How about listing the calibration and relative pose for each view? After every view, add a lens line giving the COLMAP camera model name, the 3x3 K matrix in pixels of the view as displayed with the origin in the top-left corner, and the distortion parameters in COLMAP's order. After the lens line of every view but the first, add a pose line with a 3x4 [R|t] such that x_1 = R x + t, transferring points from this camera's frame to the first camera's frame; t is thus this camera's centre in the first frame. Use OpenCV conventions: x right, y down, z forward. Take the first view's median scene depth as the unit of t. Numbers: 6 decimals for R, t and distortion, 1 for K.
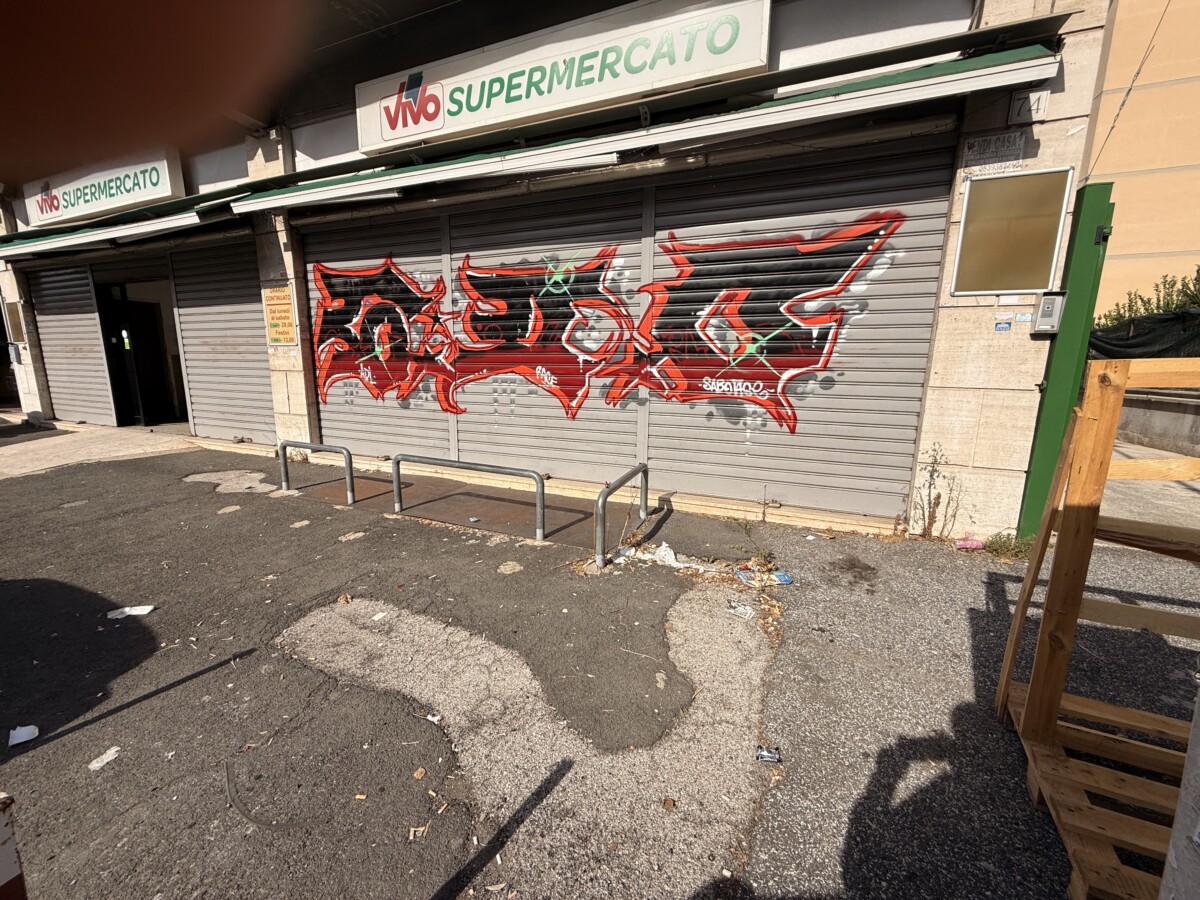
lens RADIAL K [[475.1, 0, 596.7], [0, 475.1, 448.6], [0, 0, 1]] dist [0.000118, -0.000321]
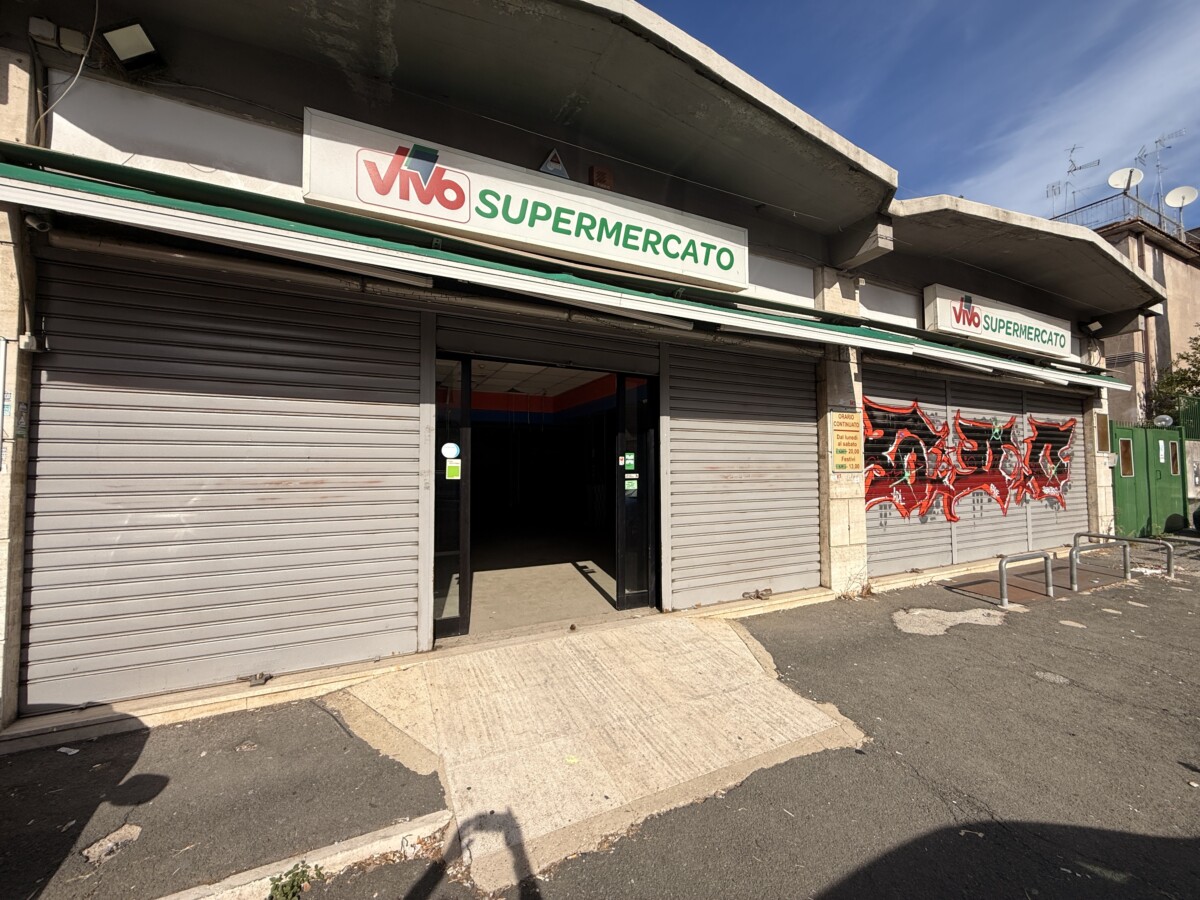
lens RADIAL K [[485.7, 0, 600.8], [0, 485.7, 478.9], [0, 0, 1]] dist [-0.000487, -0.000018]
pose [[0.657124, -0.015824, 0.753616, -1.808262], [0.163748, 0.978901, -0.122227, -0.173422], [-0.735782, 0.203722, 0.645850, 0.775094]]
